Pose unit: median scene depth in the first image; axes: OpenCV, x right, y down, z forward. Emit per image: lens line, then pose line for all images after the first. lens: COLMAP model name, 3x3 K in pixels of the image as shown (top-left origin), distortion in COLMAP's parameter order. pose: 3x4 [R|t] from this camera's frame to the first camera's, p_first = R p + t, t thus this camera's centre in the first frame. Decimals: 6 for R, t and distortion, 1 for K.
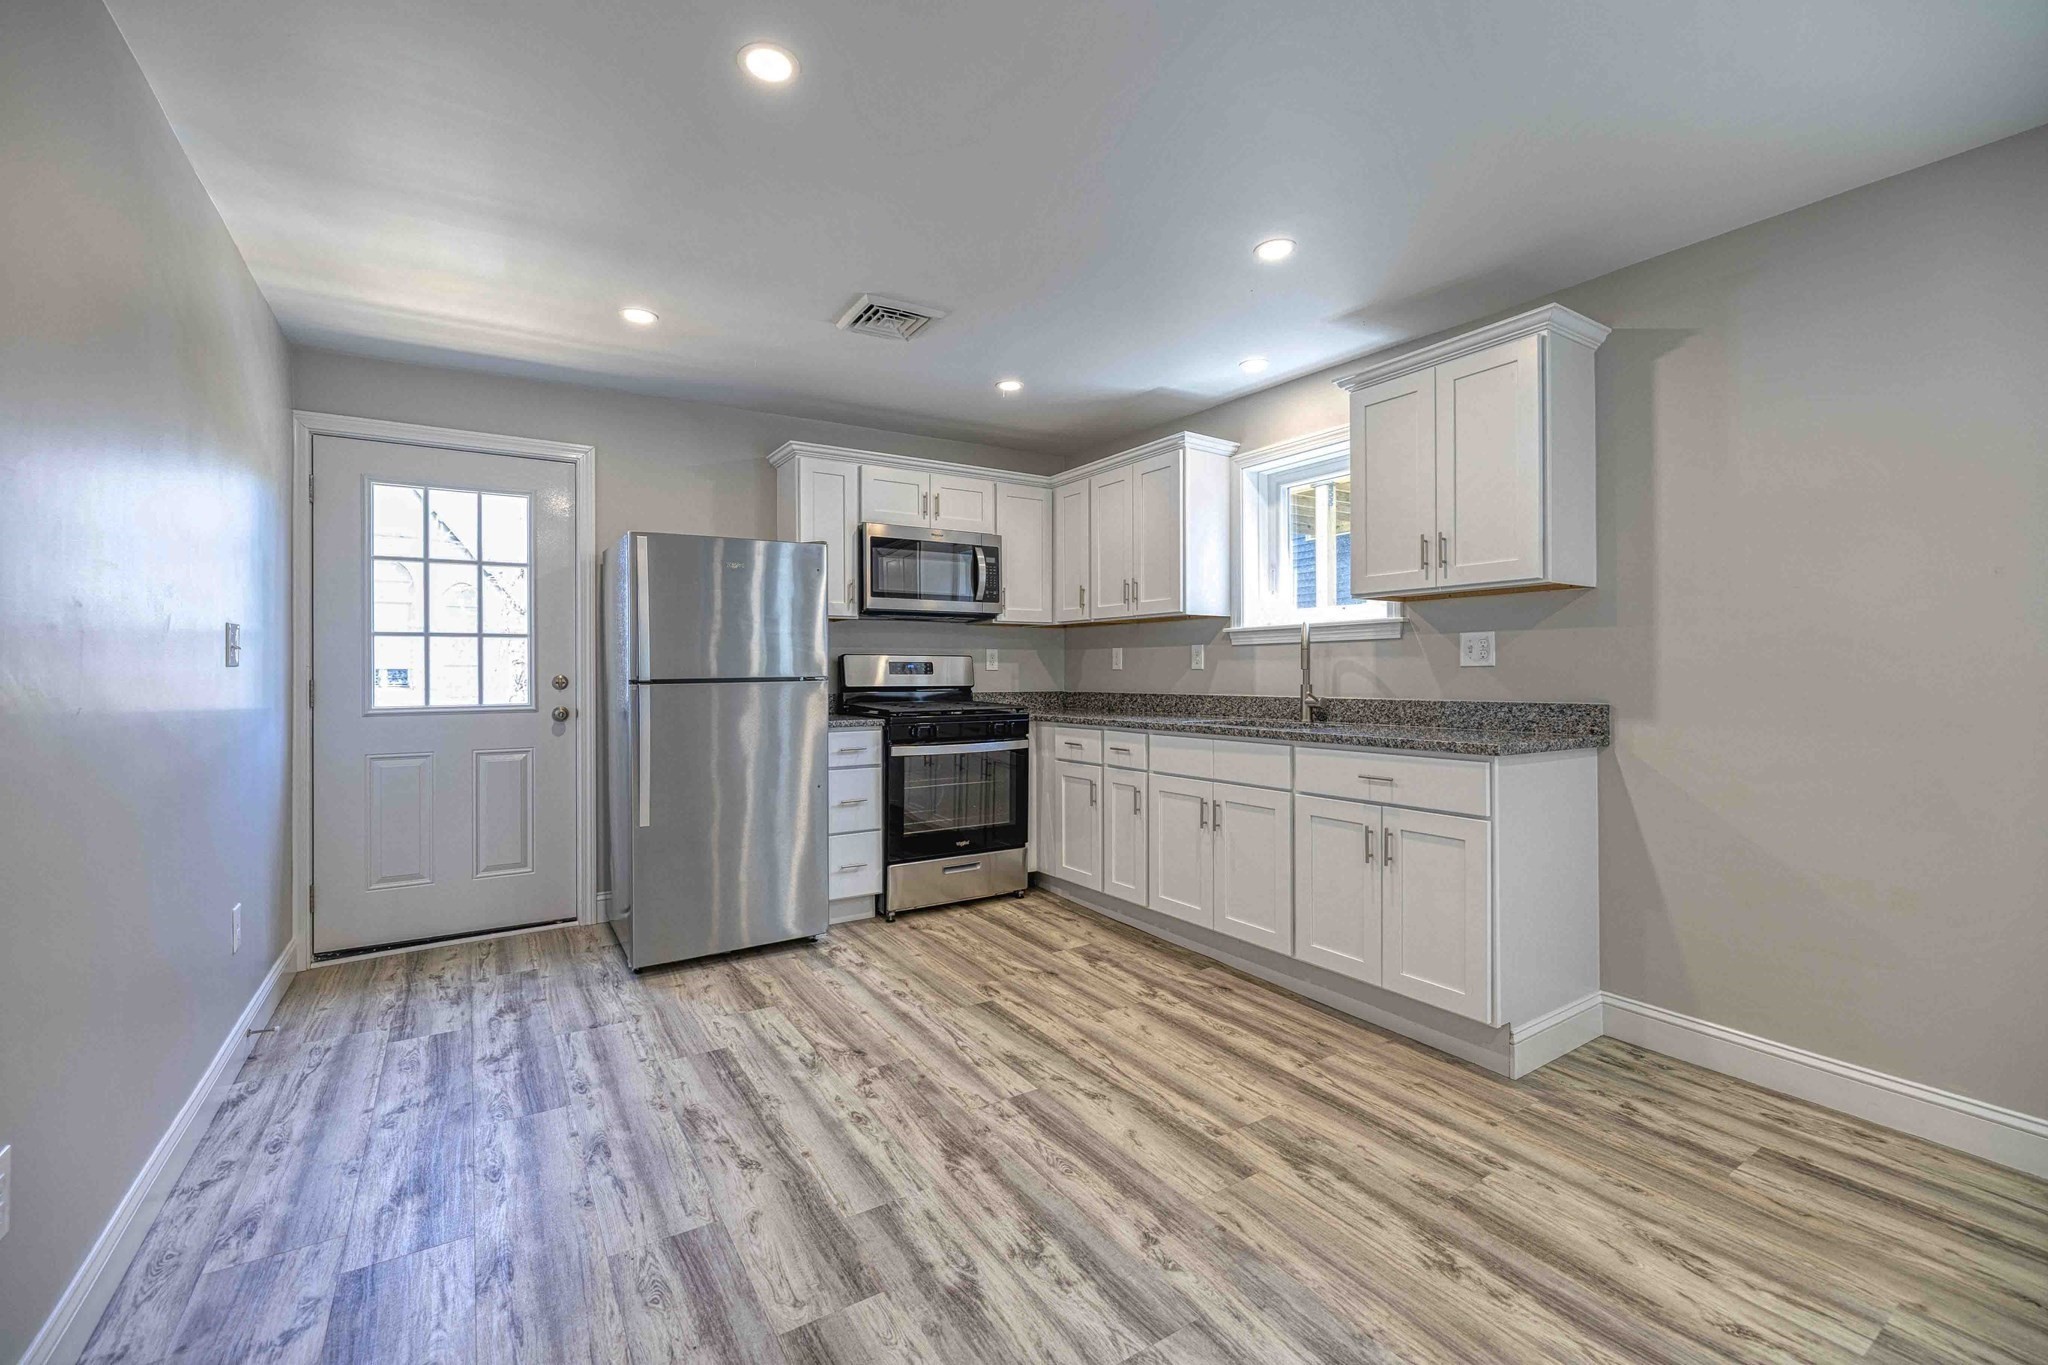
lens RADIAL K [[849.7, 0, 1024.6], [0, 849.7, 668.3], [0, 0, 1]] dist [-0.003025, -0.000240]
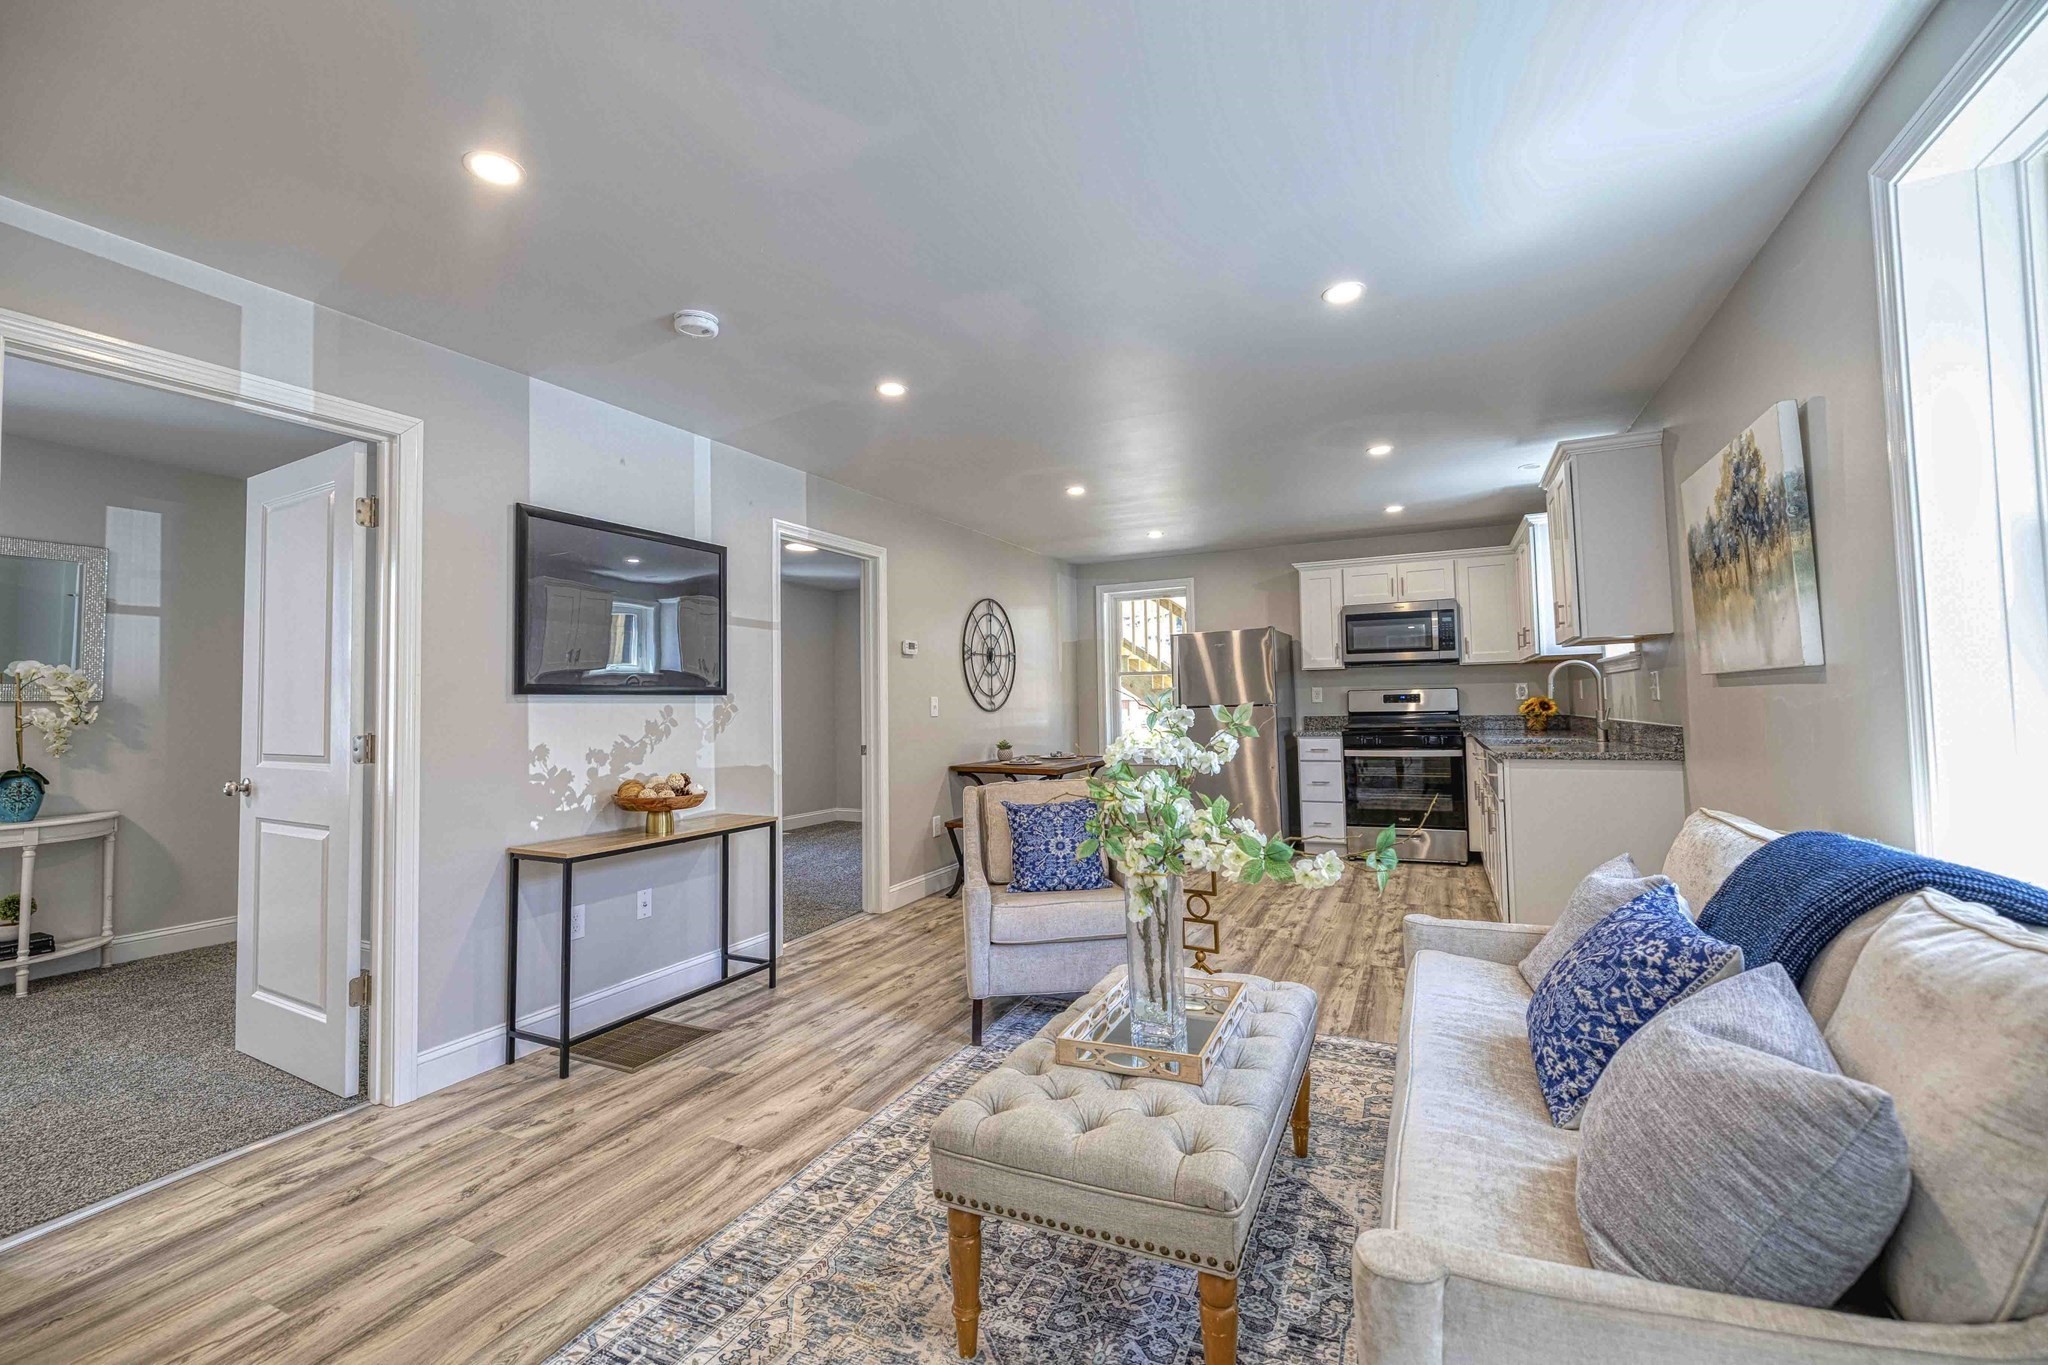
lens RADIAL K [[849.7, 0, 1024.6], [0, 849.7, 668.3], [0, 0, 1]] dist [-0.003025, -0.000240]
pose [[0.516986, -0.040116, -0.855053, 0.893799], [0.014687, 0.999170, -0.037998, -0.007789], [0.855868, 0.007087, 0.517146, -0.329715]]
